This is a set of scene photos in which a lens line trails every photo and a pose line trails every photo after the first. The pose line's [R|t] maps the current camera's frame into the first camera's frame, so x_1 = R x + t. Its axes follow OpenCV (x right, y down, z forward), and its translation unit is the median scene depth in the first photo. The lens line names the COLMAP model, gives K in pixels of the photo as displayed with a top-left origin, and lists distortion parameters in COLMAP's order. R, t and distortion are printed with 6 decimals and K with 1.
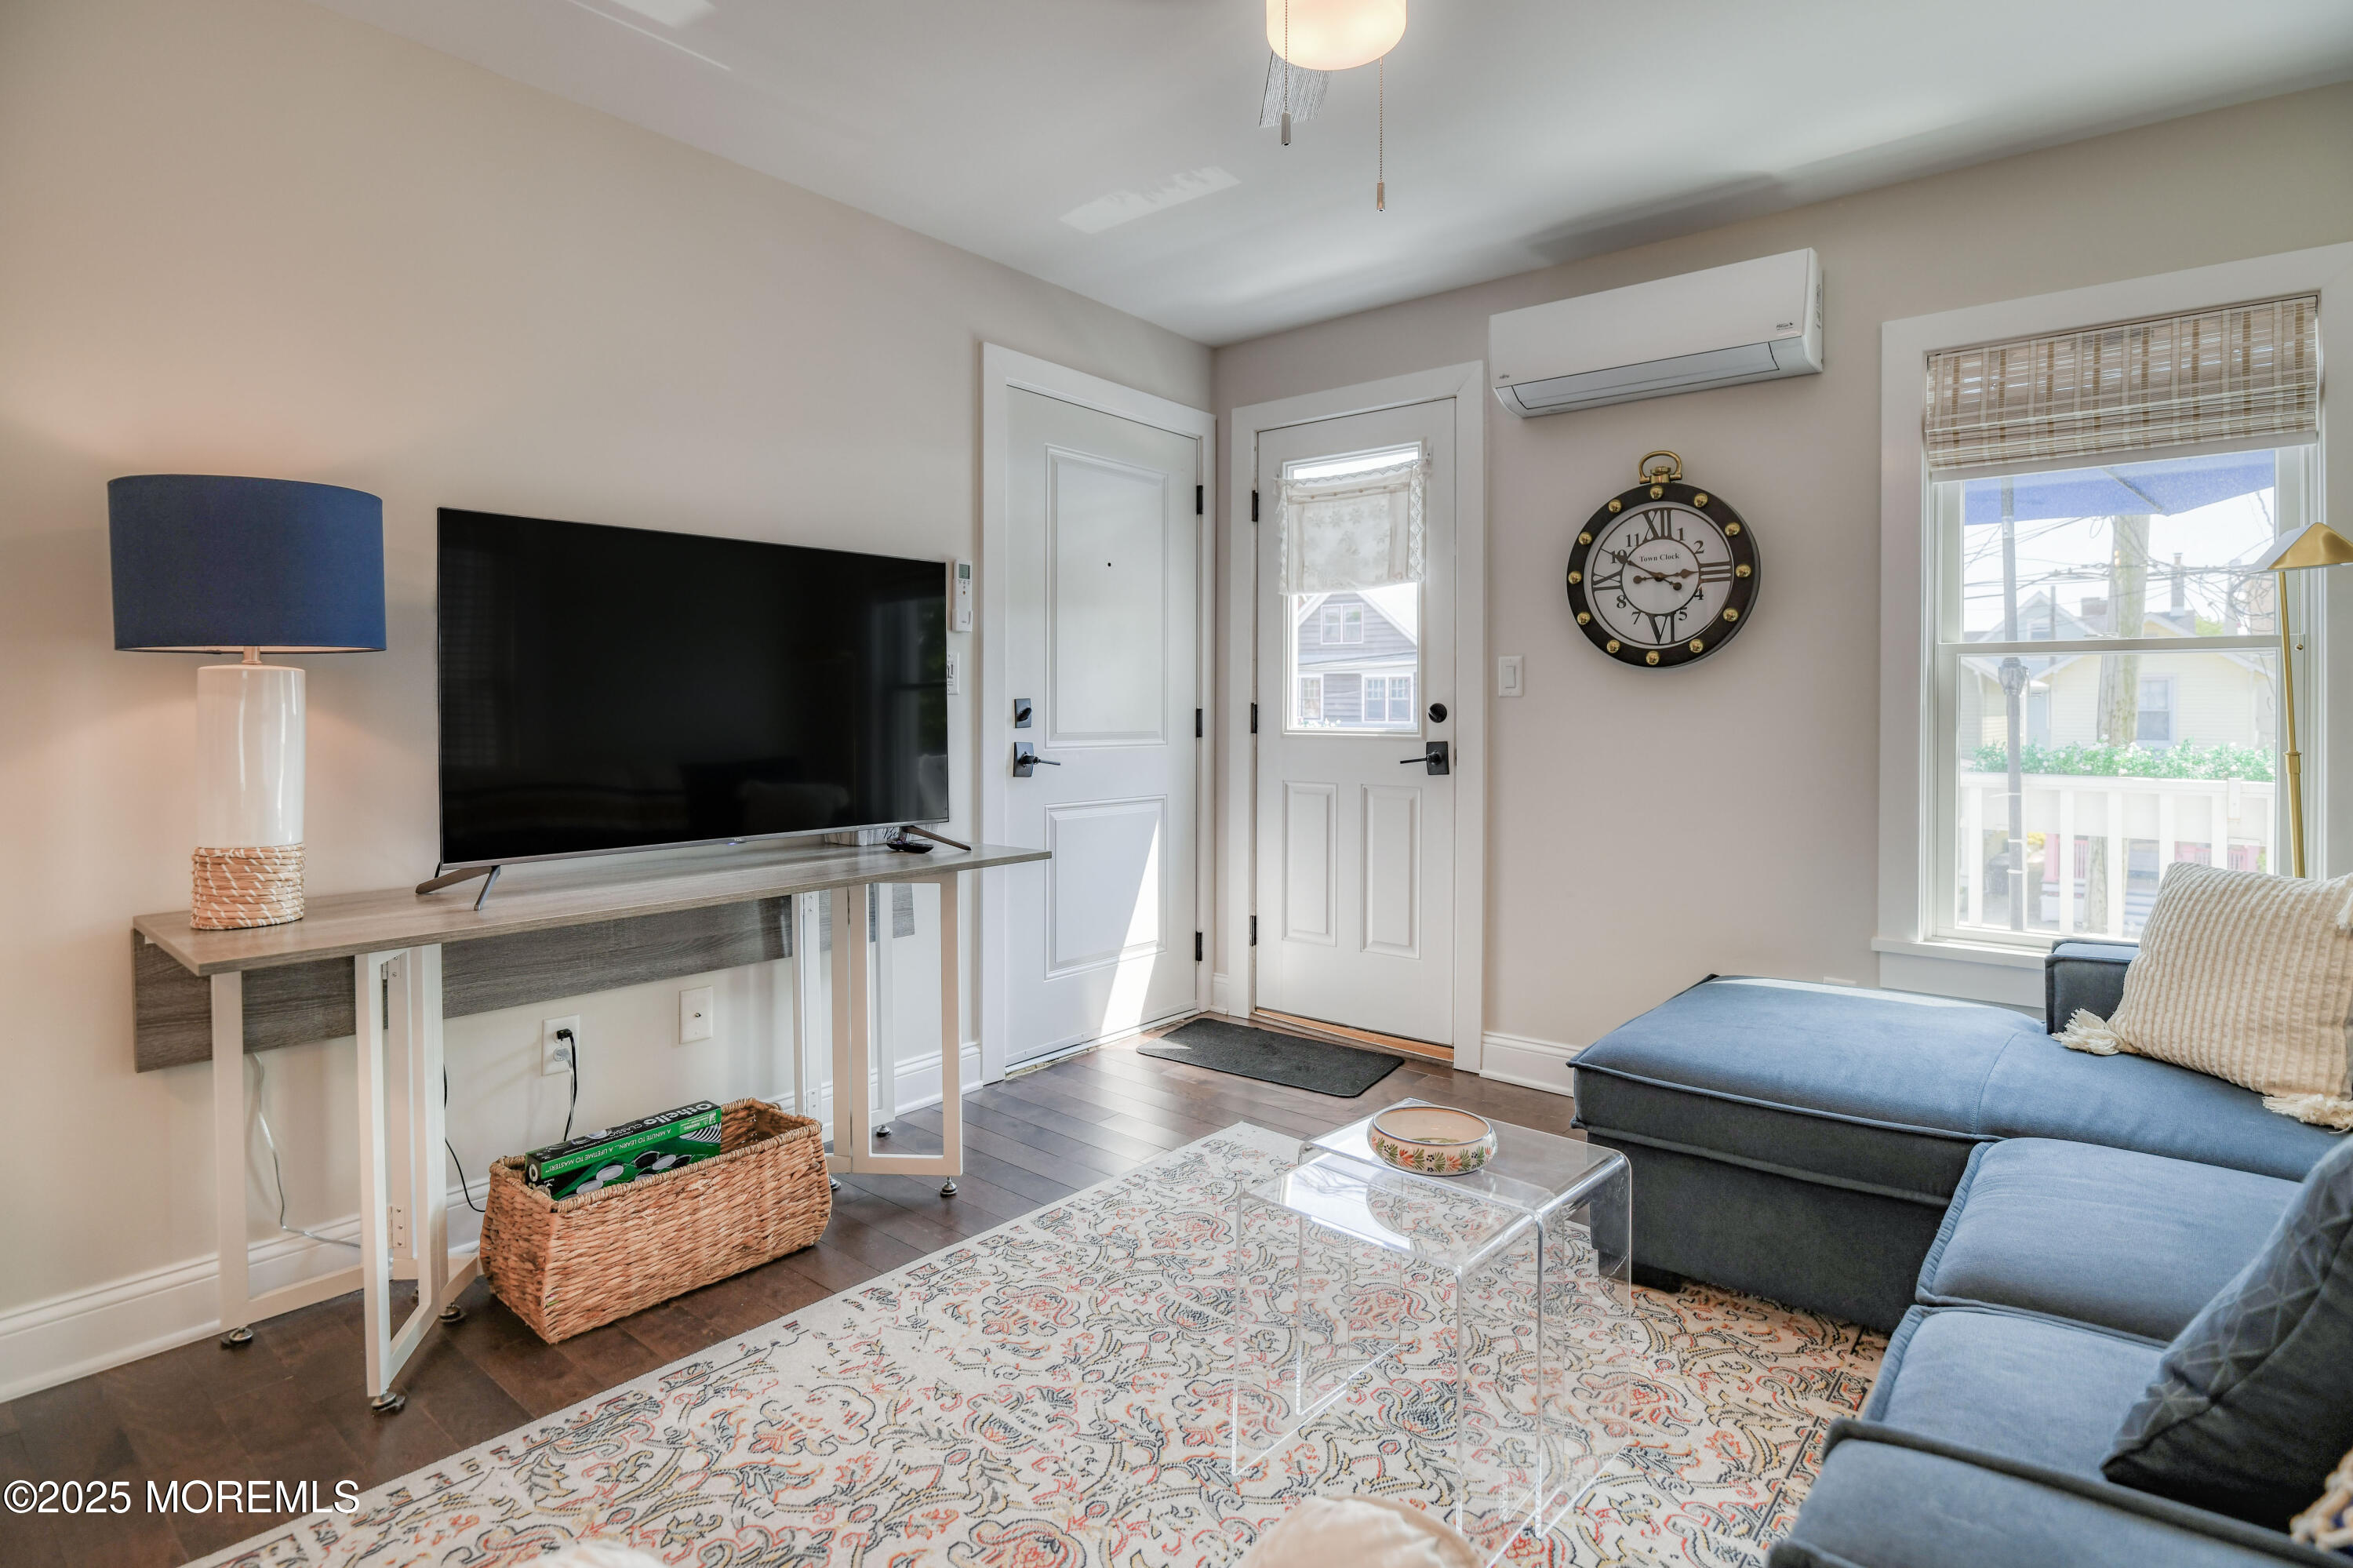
lens RADIAL K [[1192.6, 0, 1142.9], [0, 1192.6, 697.9], [0, 0, 1]] dist [-0.015516, -0.001547]
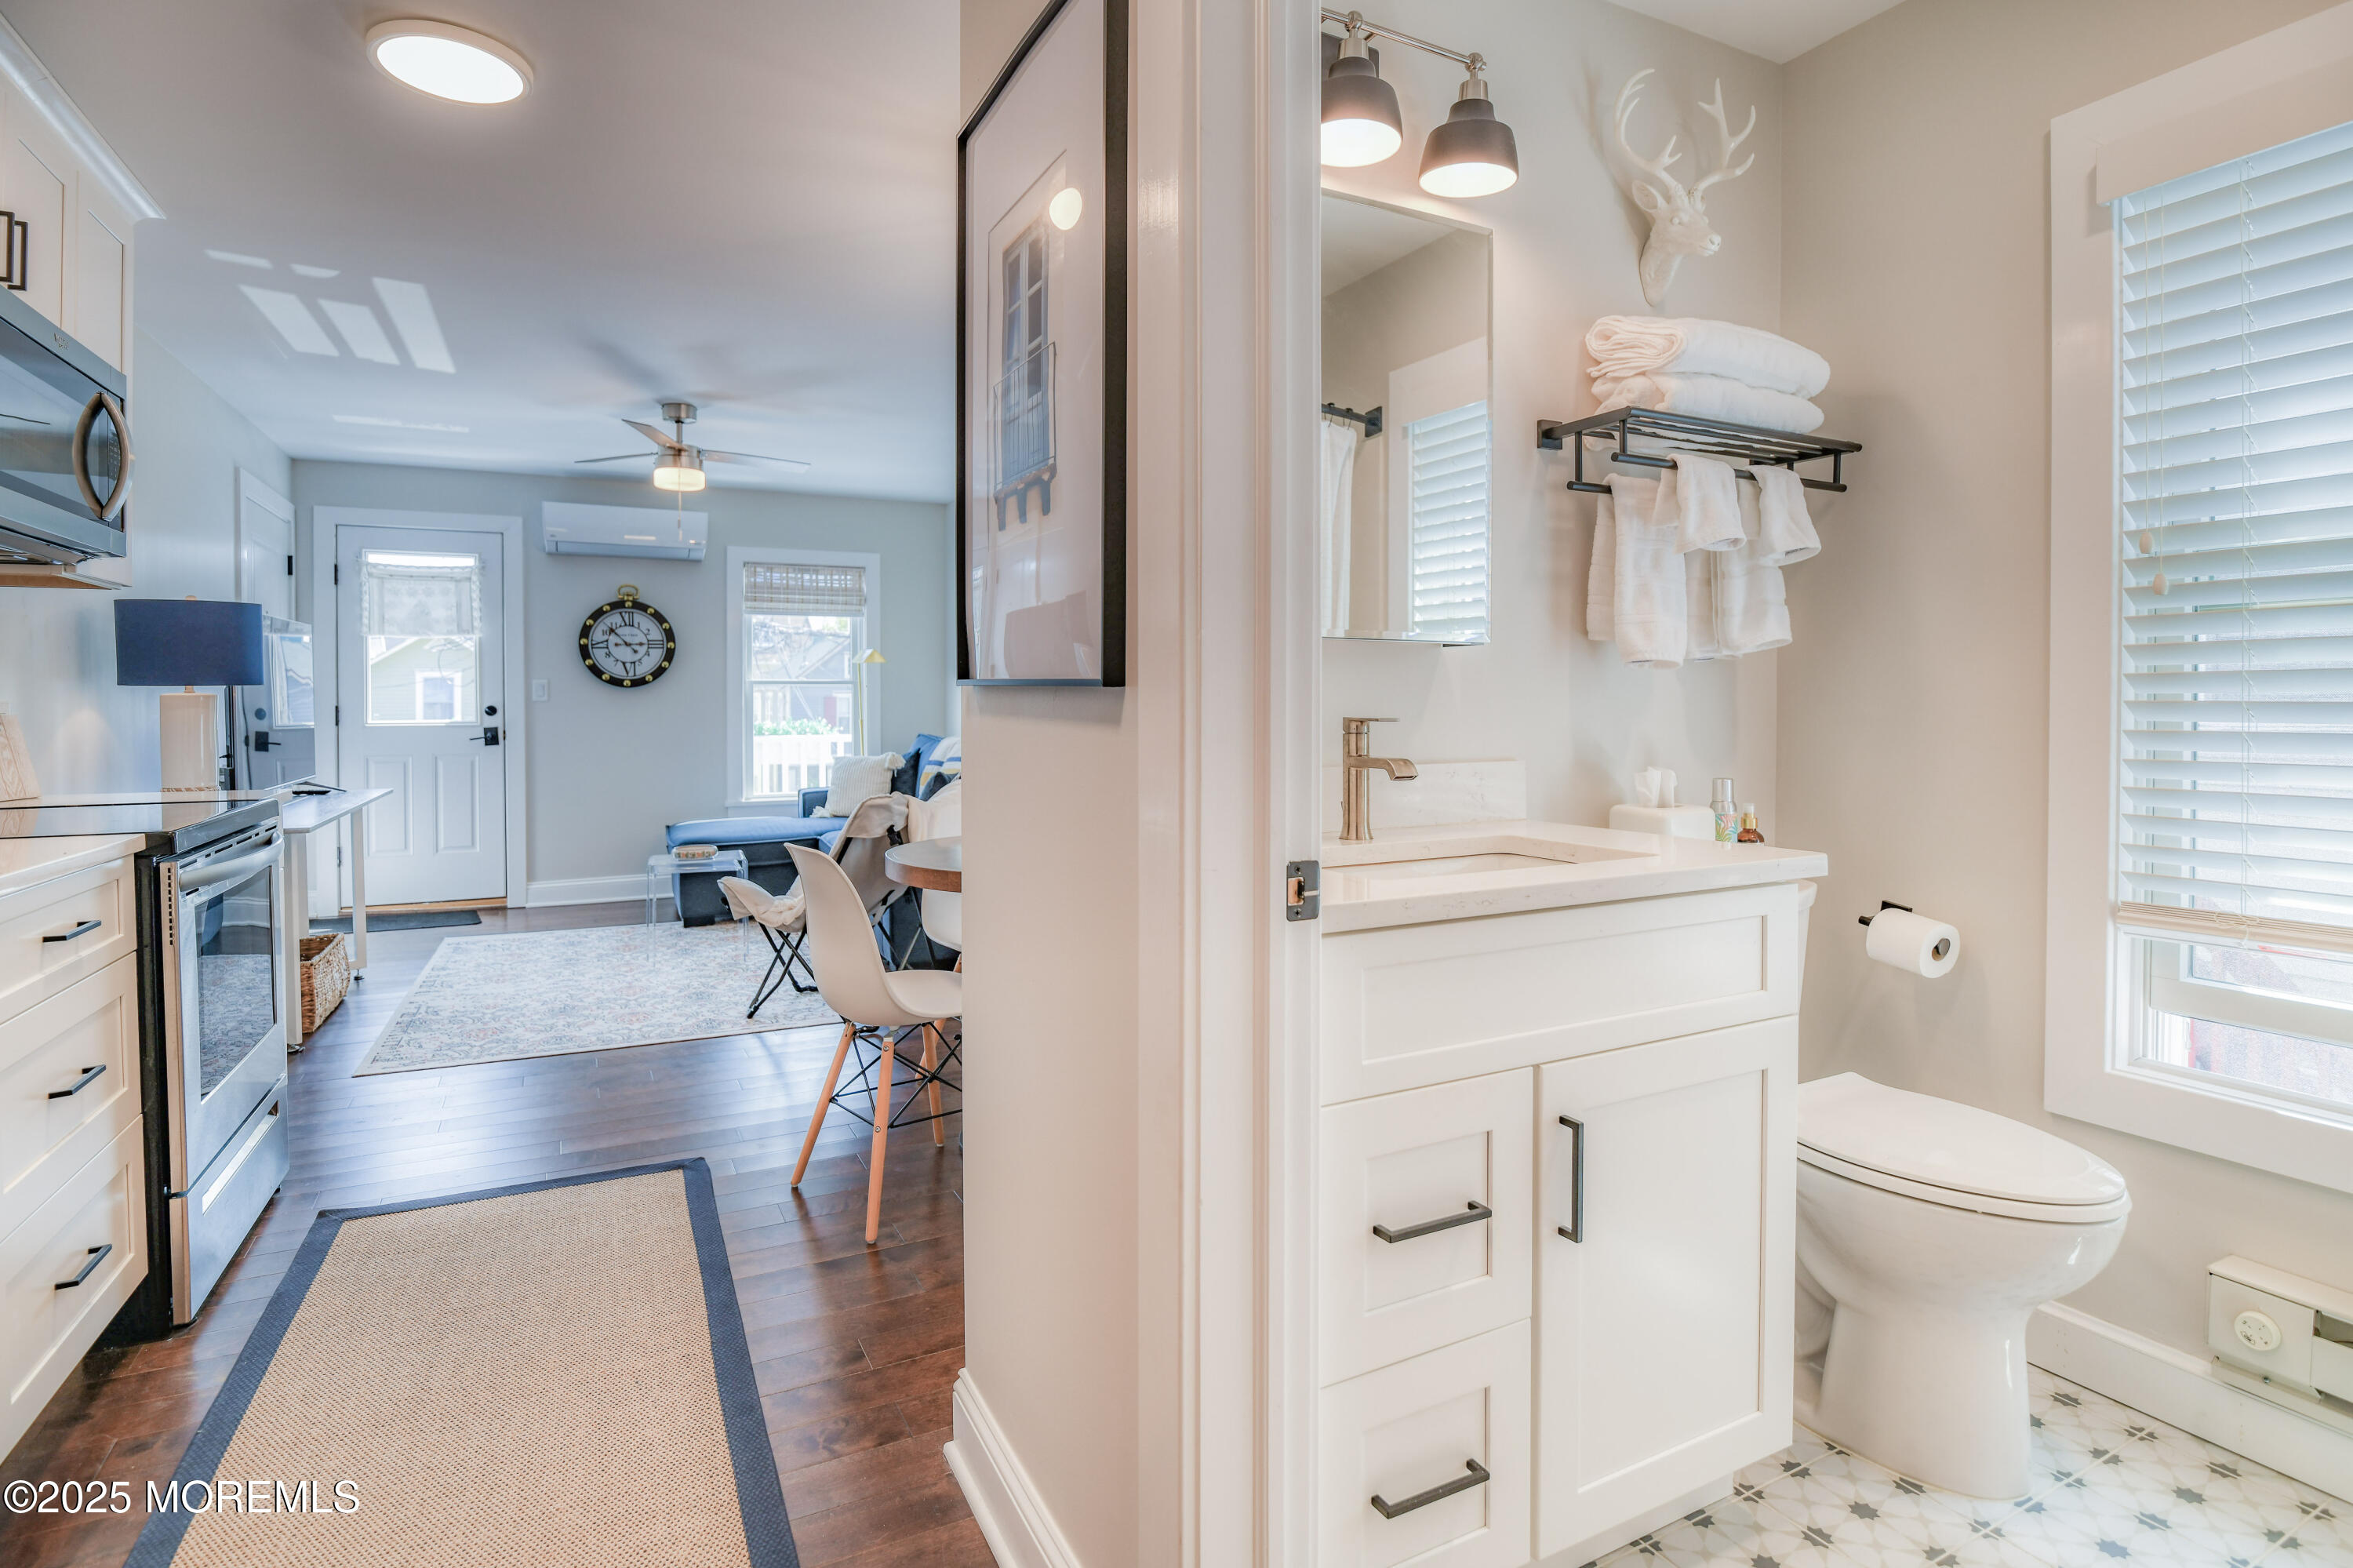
lens RADIAL K [[1192.6, 0, 1213.0], [0, 1192.6, 717.1], [0, 0, 1]] dist [-0.015516, -0.001547]
pose [[0.366903, -0.016555, 0.930112, -1.176760], [-0.000750, 0.999836, 0.018092, -0.012811], [-0.930259, -0.007335, 0.366831, -0.755140]]
